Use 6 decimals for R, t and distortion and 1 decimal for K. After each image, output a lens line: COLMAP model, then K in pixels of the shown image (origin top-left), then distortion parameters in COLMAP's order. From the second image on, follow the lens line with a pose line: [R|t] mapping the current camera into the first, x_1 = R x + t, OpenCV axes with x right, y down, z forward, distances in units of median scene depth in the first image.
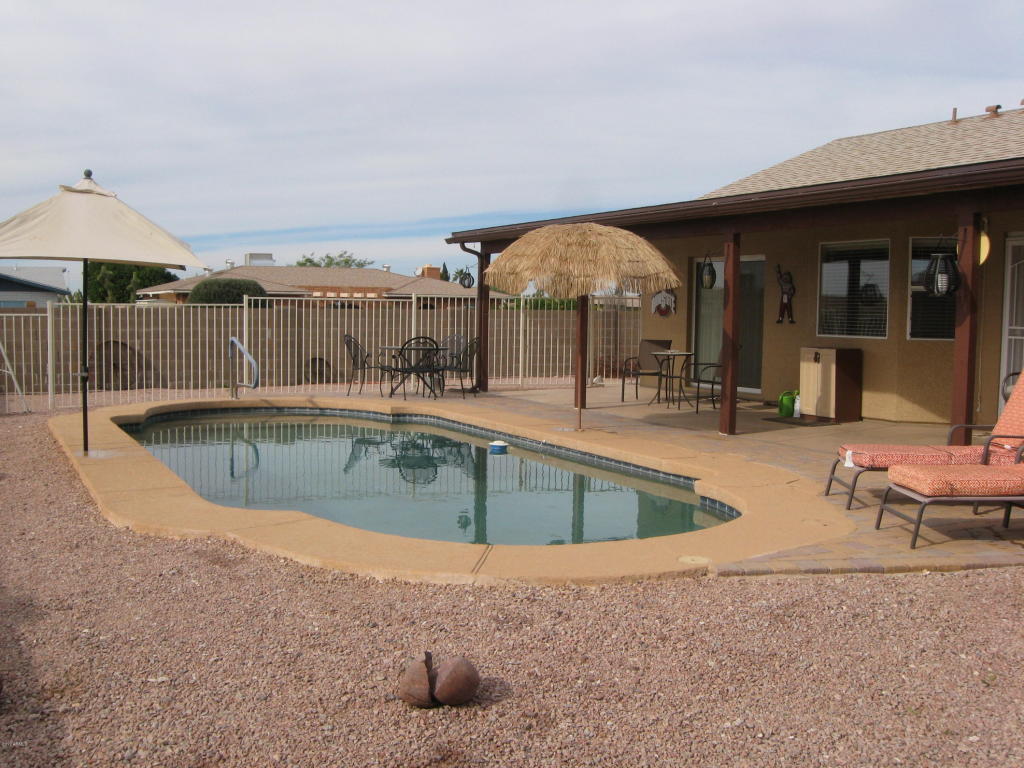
lens RADIAL K [[1046.6, 0, 517.1], [0, 1046.6, 392.8], [0, 0, 1]] dist [-0.121664, 0.000000]
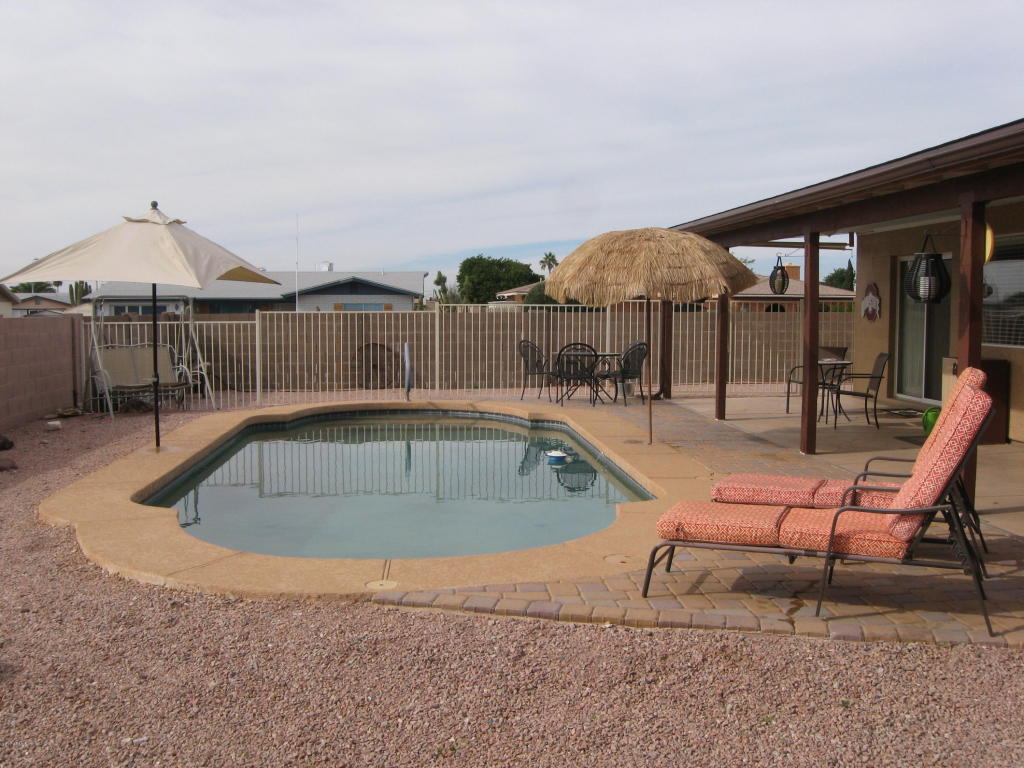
lens RADIAL K [[1046.6, 0, 505.4], [0, 1046.6, 404.0], [0, 0, 1]] dist [-0.121664, 0.000000]
pose [[0.925840, 0.022980, -0.377217, 0.273070], [-0.018434, 0.999707, 0.015658, -0.011751], [0.377467, -0.007543, 0.925992, 0.055737]]
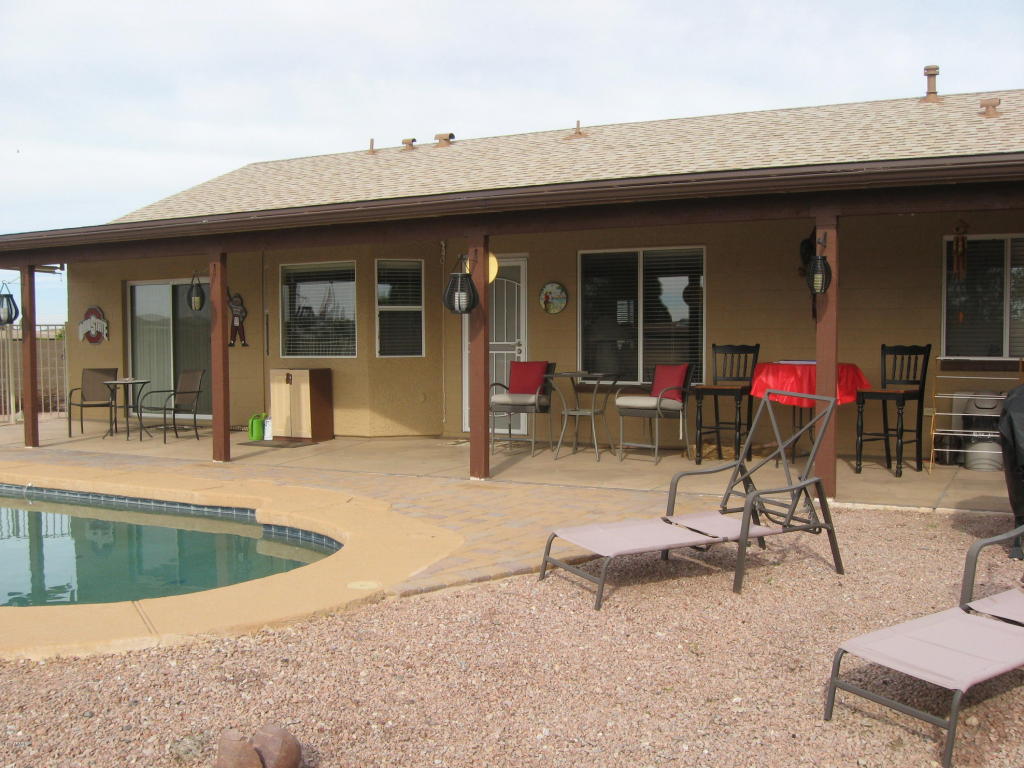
lens RADIAL K [[1046.6, 0, 507.8], [0, 1046.6, 393.4], [0, 0, 1]] dist [-0.121664, 0.000000]
pose [[0.825405, -0.046425, 0.562629, -0.105936], [0.060546, 0.998145, -0.006462, -0.000561], [-0.561285, 0.039398, 0.826684, 0.053165]]
